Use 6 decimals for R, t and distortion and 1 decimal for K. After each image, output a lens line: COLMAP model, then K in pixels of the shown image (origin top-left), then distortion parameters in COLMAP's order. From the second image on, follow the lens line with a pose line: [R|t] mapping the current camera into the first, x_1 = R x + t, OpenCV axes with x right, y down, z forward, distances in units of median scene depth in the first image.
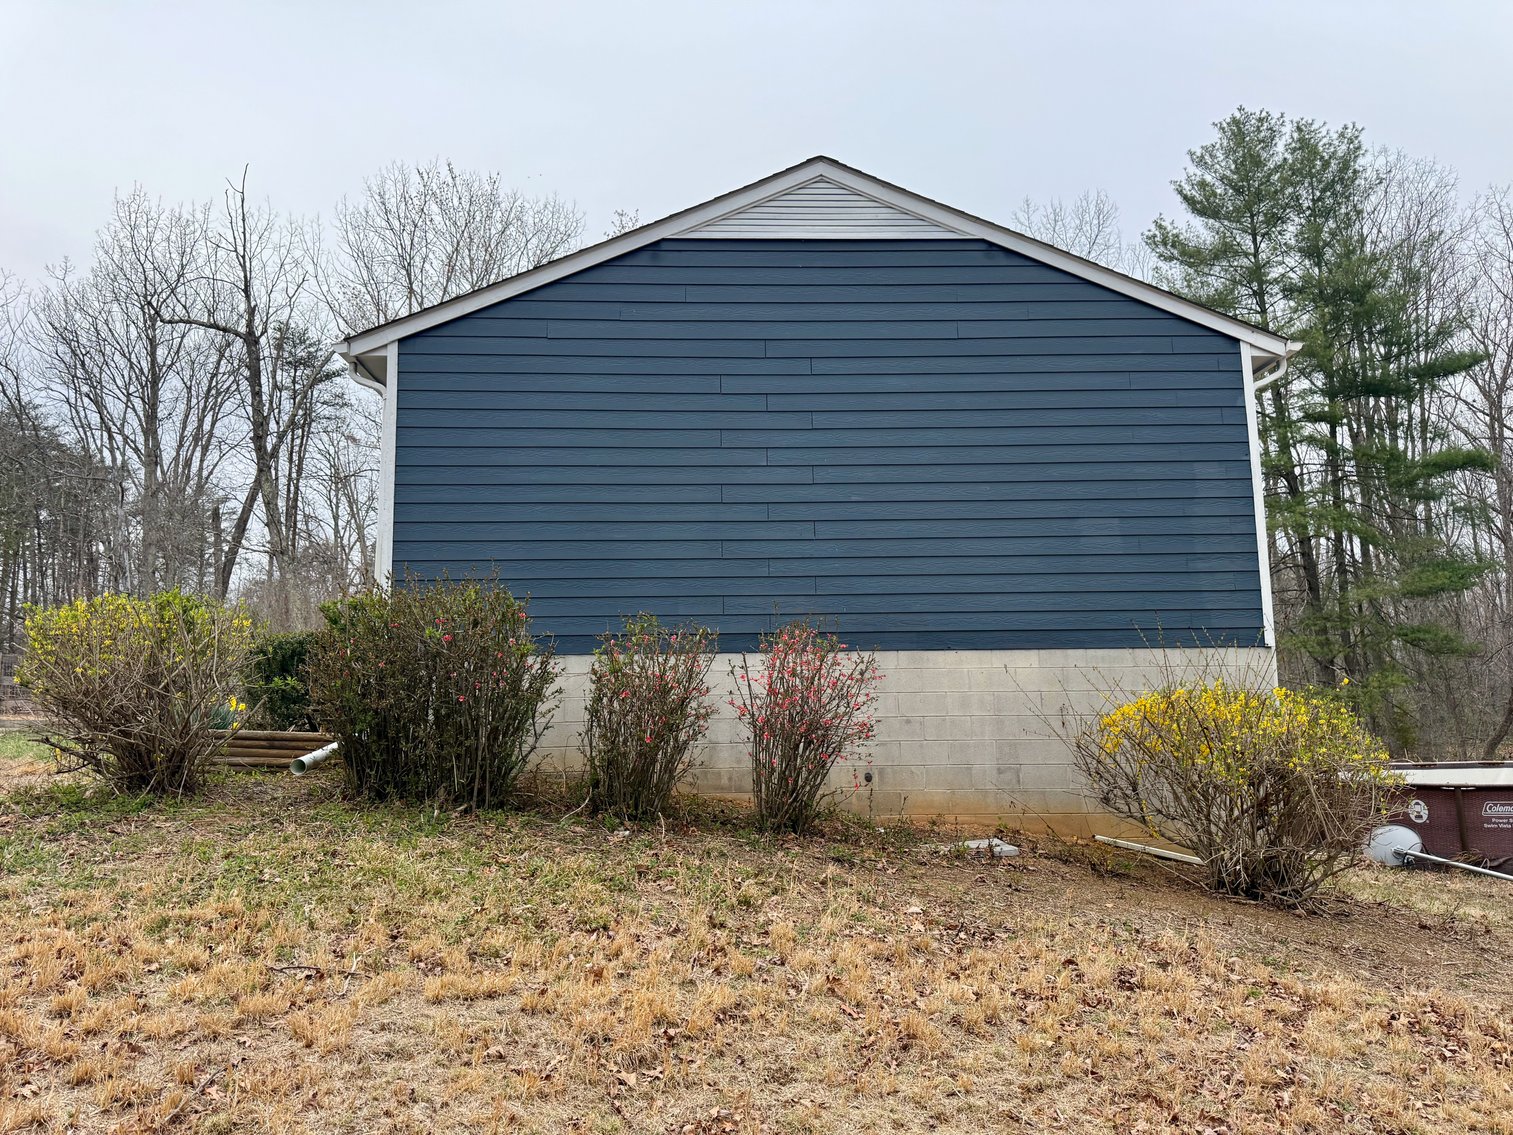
lens RADIAL K [[1064.9, 0, 755.3], [0, 1064.9, 573.7], [0, 0, 1]] dist [0.062213, -0.077291]
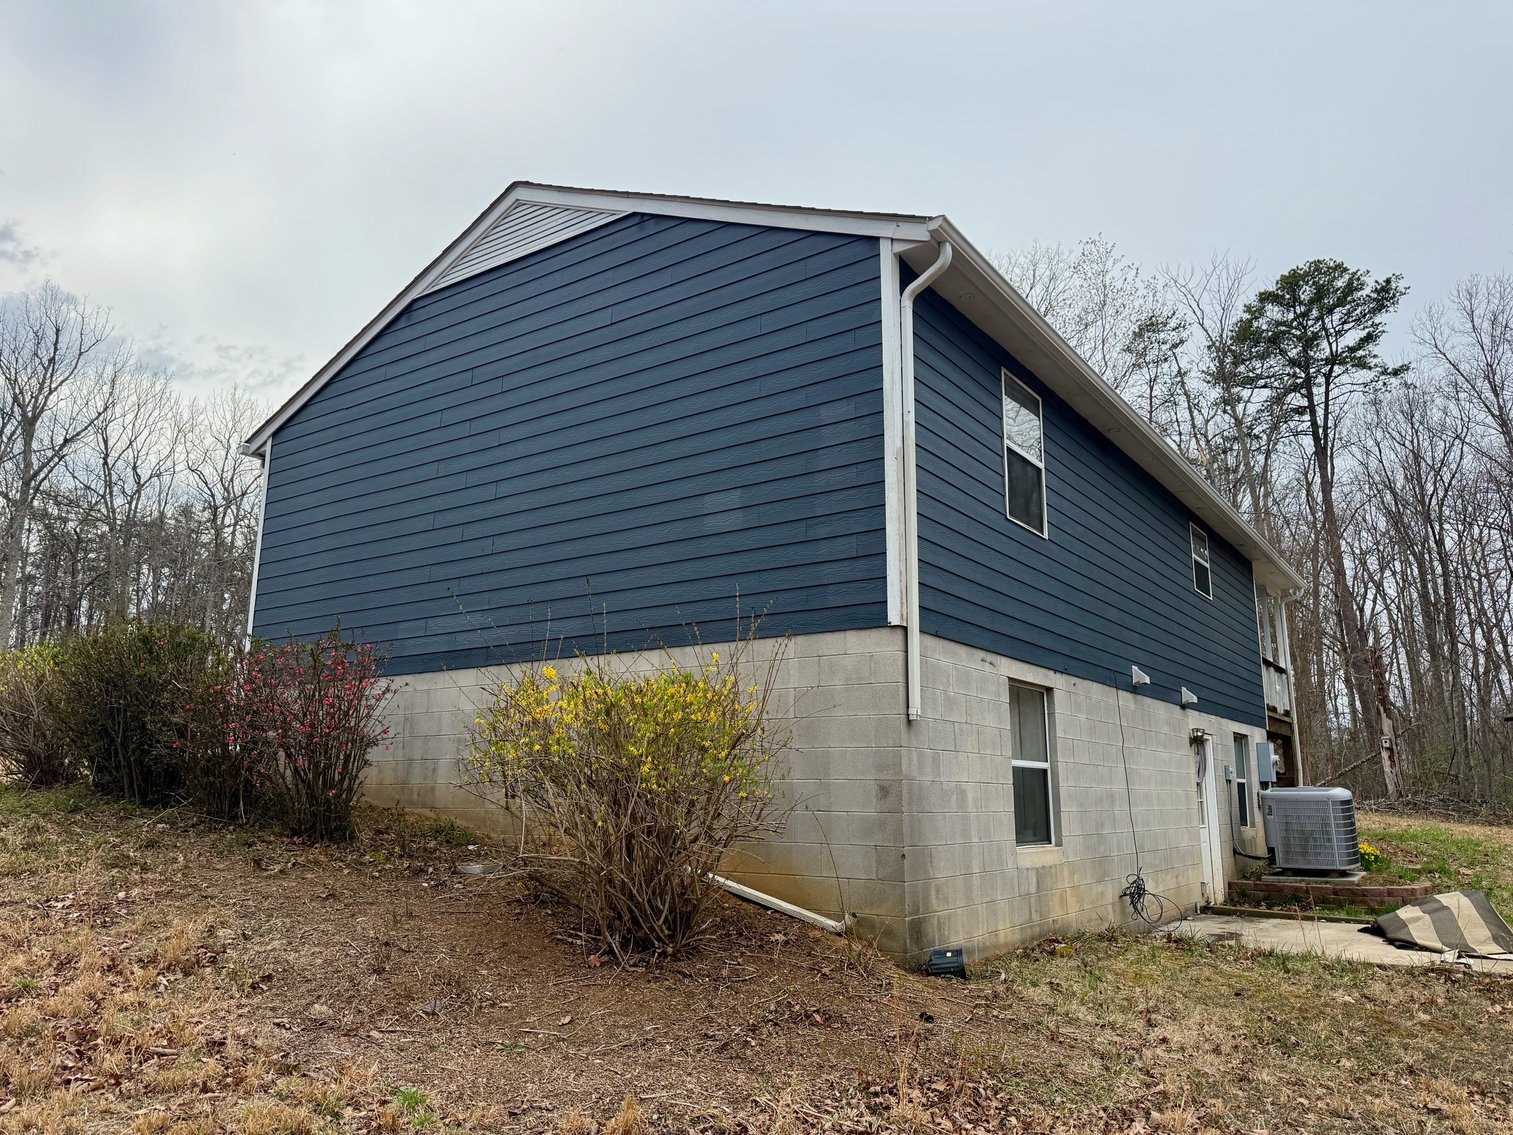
lens RADIAL K [[1064.9, 0, 770.1], [0, 1064.9, 567.0], [0, 0, 1]] dist [0.062213, -0.077291]
pose [[0.797599, -0.109039, -0.593250, 0.845731], [0.064253, 0.993288, -0.096181, 0.091581], [0.599756, 0.038596, 0.799252, 0.352260]]
